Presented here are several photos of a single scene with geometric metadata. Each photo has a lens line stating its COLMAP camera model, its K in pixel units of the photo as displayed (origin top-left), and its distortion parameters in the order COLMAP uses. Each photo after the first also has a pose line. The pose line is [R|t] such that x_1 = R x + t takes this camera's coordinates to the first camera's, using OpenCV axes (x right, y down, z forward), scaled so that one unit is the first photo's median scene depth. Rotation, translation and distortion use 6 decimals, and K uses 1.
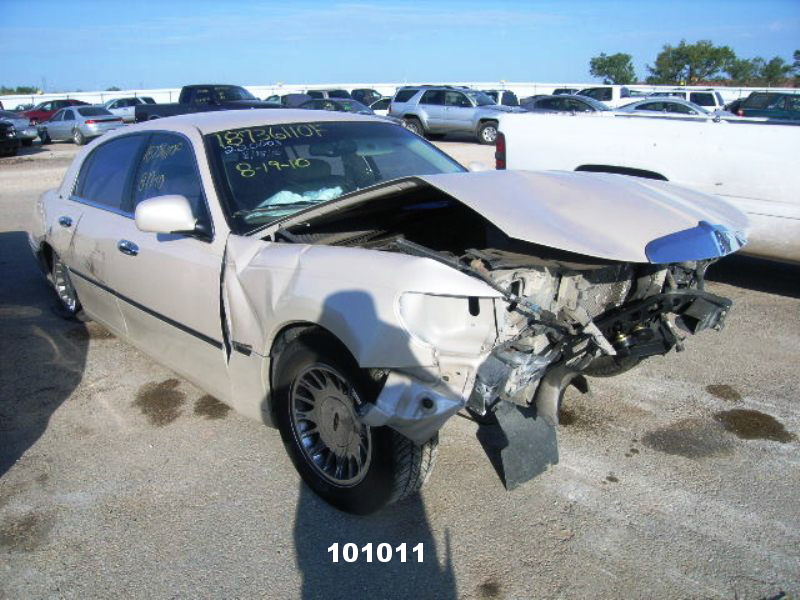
lens RADIAL K [[657.4, 0, 406.1], [0, 657.4, 298.0], [0, 0, 1]] dist [-0.083612, 0.049753]
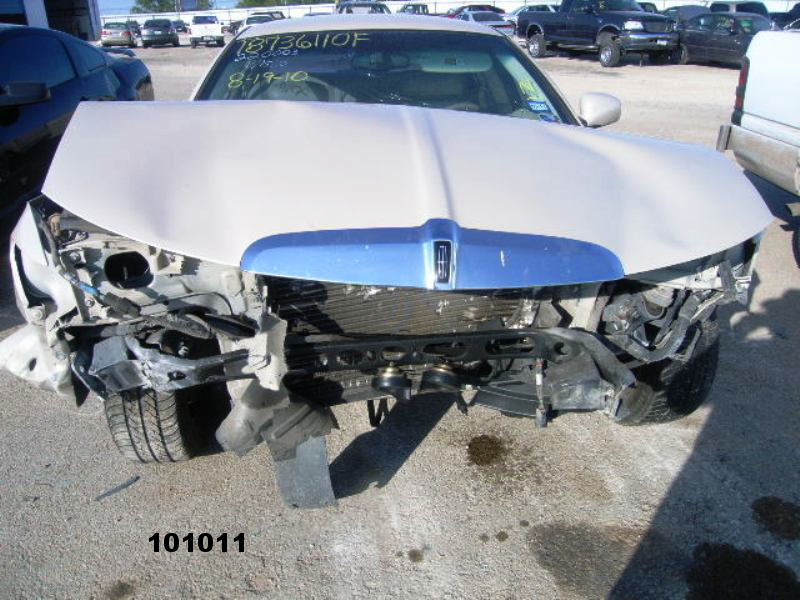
lens RADIAL K [[657.4, 0, 402.0], [0, 657.4, 295.6], [0, 0, 1]] dist [-0.083612, 0.049753]
pose [[0.800620, 0.251431, -0.543866, 0.509065], [-0.184508, 0.967043, 0.175453, -0.098756], [0.570056, -0.040124, 0.820625, 0.339417]]
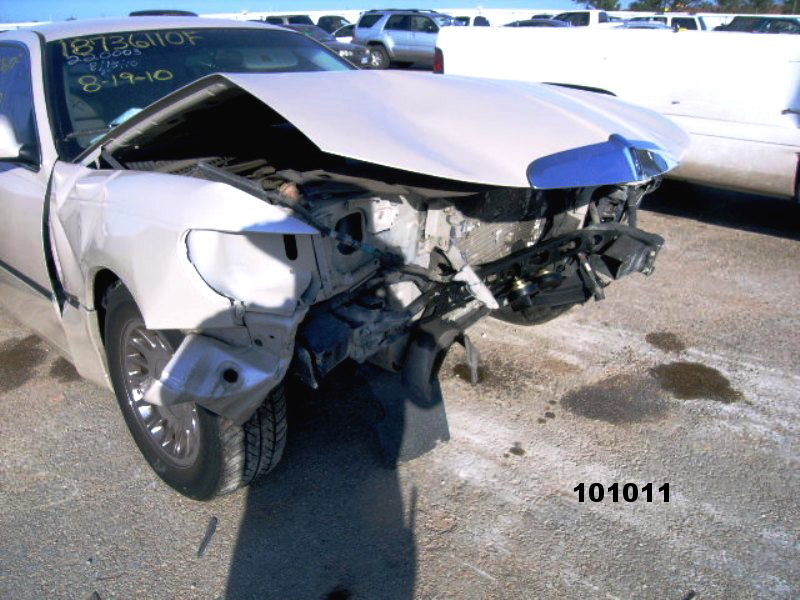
lens RADIAL K [[657.4, 0, 399.7], [0, 657.4, 295.6], [0, 0, 1]] dist [-0.083612, 0.049753]
pose [[0.999837, -0.009128, 0.015557, 0.126413], [0.007647, 0.995659, 0.092757, -0.000749], [-0.016336, -0.092623, 0.995567, 0.146666]]
